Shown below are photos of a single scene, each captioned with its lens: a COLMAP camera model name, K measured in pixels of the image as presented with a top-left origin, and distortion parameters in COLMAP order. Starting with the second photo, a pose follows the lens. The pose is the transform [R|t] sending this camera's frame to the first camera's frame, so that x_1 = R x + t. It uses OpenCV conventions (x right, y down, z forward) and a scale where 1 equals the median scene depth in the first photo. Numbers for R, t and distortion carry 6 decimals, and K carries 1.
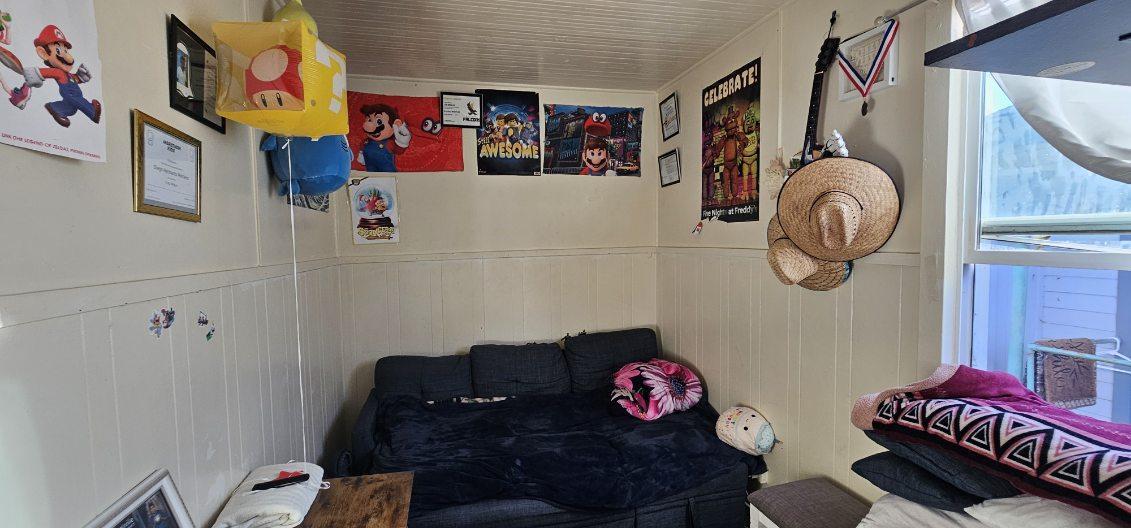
lens RADIAL K [[465.6, 0, 564.4], [0, 465.6, 260.4], [0, 0, 1]] dist [-0.001220, -0.000028]
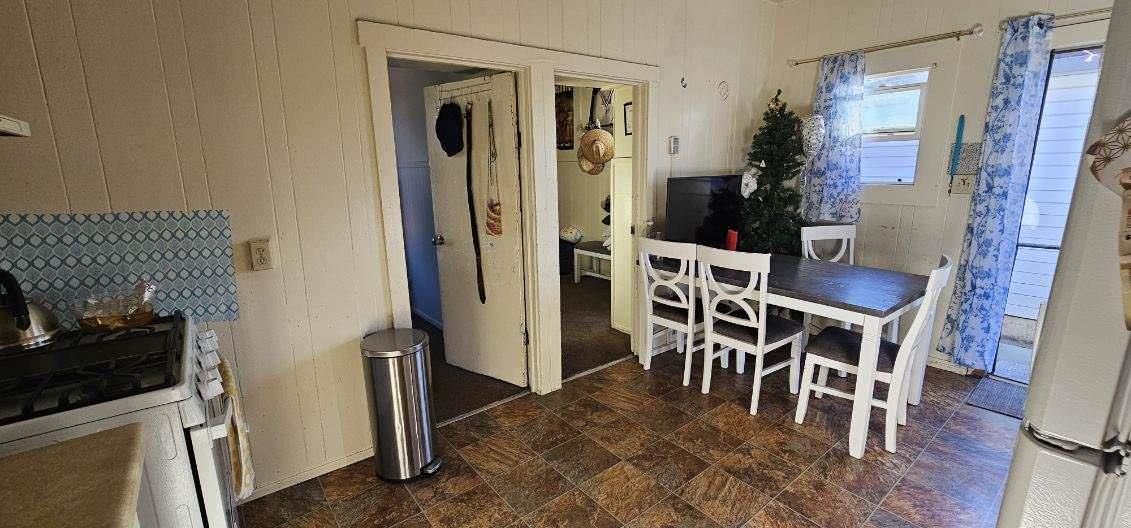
lens RADIAL K [[465.6, 0, 565.2], [0, 465.6, 268.2], [0, 0, 1]] dist [-0.001220, -0.000028]
pose [[0.918272, -0.089160, 0.385782, -0.775462], [0.022620, 0.984539, 0.173699, 0.130492], [-0.395304, -0.150776, 0.906091, -1.612253]]
